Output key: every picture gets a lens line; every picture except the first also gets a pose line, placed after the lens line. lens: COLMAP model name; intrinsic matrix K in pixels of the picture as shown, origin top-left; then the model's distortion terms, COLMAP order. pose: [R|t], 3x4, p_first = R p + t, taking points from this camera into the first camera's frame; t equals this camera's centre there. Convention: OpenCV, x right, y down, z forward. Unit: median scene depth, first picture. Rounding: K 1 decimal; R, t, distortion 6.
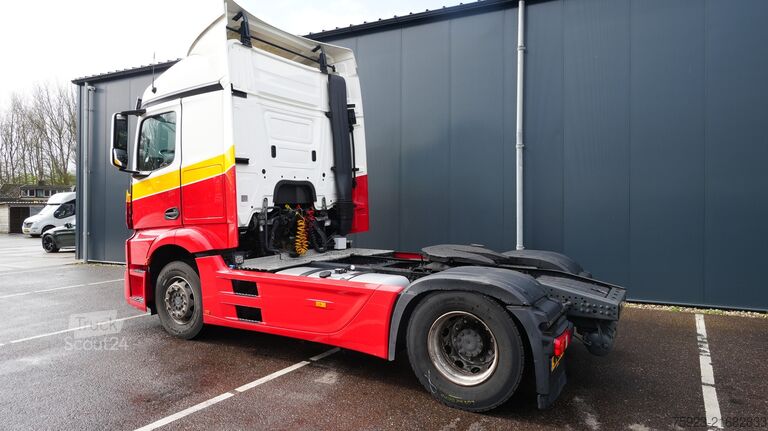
lens RADIAL K [[475.2, 0, 385.5], [0, 475.2, 214.3], [0, 0, 1]] dist [0.003700, 0.001911]
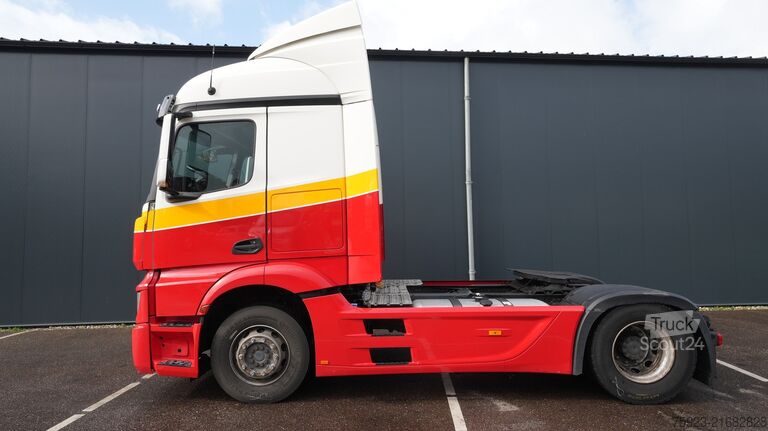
lens RADIAL K [[475.2, 0, 385.5], [0, 475.2, 214.3], [0, 0, 1]] dist [0.003700, 0.001911]
pose [[0.853877, 0.014750, 0.520265, -0.764490], [0.019458, 0.997995, -0.060229, -0.003651], [-0.520110, 0.061551, 0.851878, 0.221372]]
